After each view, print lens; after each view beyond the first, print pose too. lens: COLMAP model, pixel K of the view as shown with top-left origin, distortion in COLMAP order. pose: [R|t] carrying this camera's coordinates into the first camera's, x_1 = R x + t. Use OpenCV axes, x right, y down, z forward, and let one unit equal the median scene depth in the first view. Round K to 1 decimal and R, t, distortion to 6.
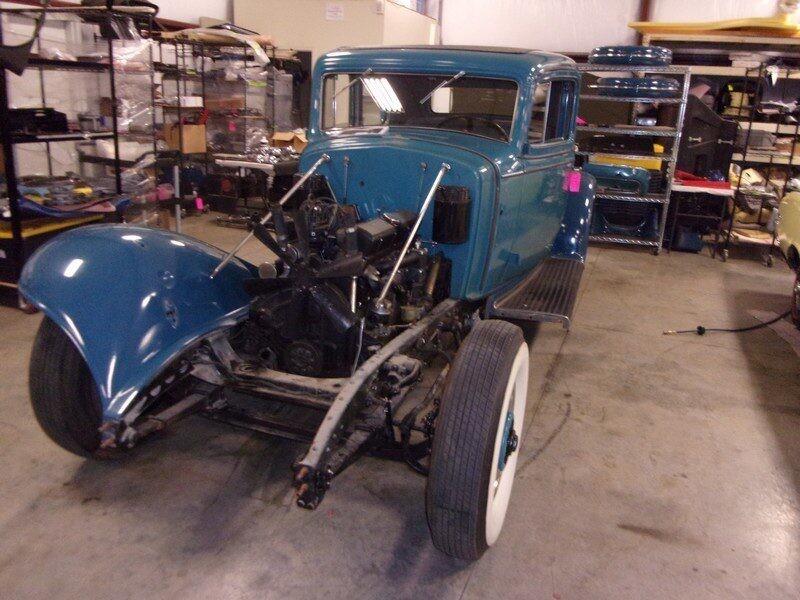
lens RADIAL K [[680.7, 0, 400.0], [0, 680.7, 300.0], [0, 0, 1]] dist [-0.001446, -0.013028]
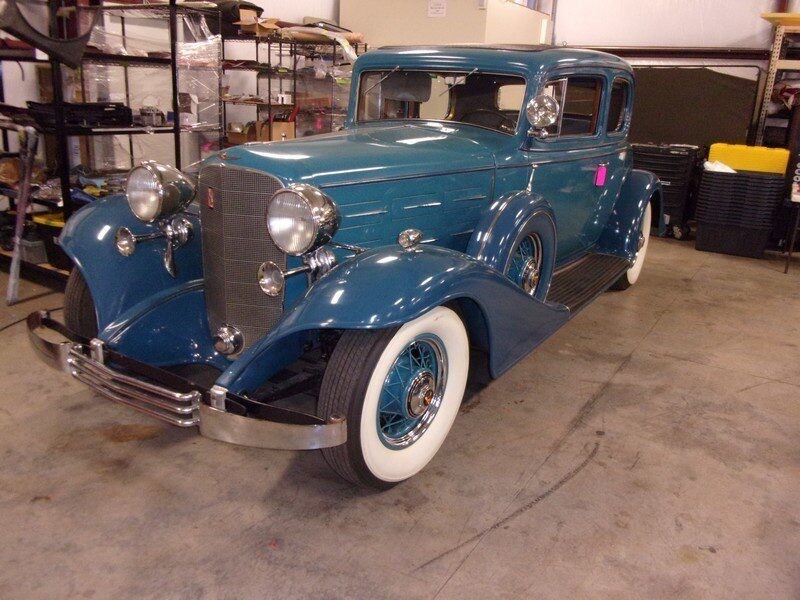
lens RADIAL K [[668.1, 0, 400.0], [0, 668.1, 300.0], [0, 0, 1]] dist [0.004876, 0.001126]
pose [[0.978798, 0.061949, -0.195235, 0.130651], [-0.061530, 0.998071, 0.008218, -0.018579], [0.195367, 0.003969, 0.980722, 0.091647]]
